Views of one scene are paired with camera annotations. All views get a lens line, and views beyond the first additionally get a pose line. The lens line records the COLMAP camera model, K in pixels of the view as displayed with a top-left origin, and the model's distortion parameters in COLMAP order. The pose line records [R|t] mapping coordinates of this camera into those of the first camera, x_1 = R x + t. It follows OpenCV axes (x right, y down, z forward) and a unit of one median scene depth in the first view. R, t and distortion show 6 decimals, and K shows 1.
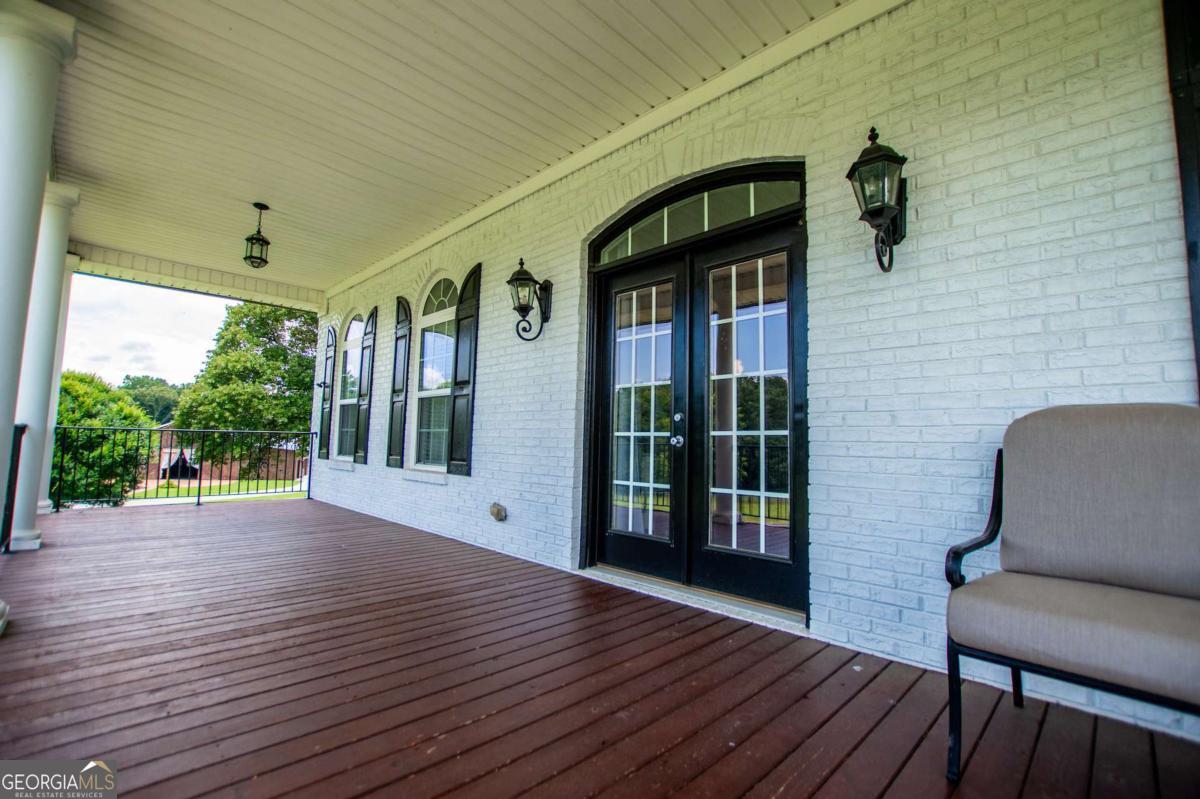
lens RADIAL K [[520.0, 0, 602.7], [0, 520.0, 404.7], [0, 0, 1]] dist [-0.001102, -0.000196]
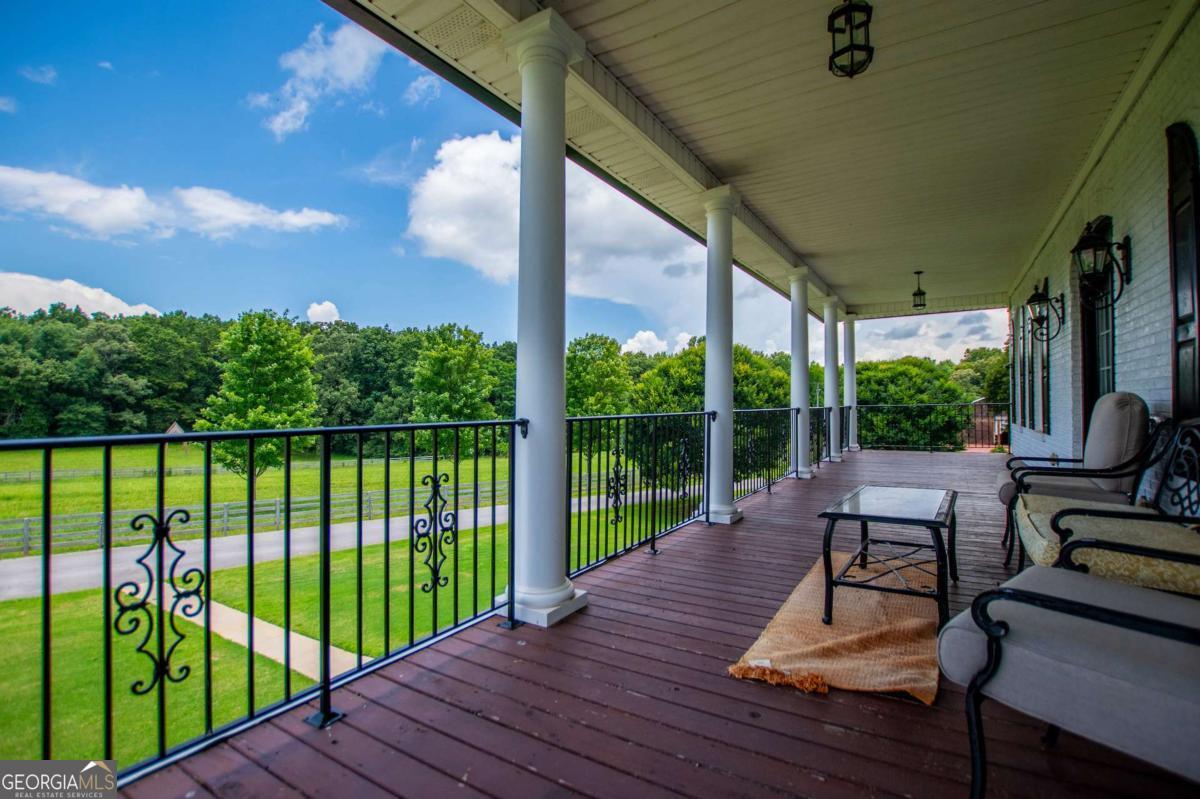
lens RADIAL K [[543.1, 0, 604.8], [0, 543.1, 405.3], [0, 0, 1]] dist [-0.003101, -0.000392]
pose [[0.229099, -0.028118, -0.972997, 0.143977], [0.090911, 0.995832, -0.007372, -0.006333], [0.969148, -0.086767, 0.230700, -0.075626]]
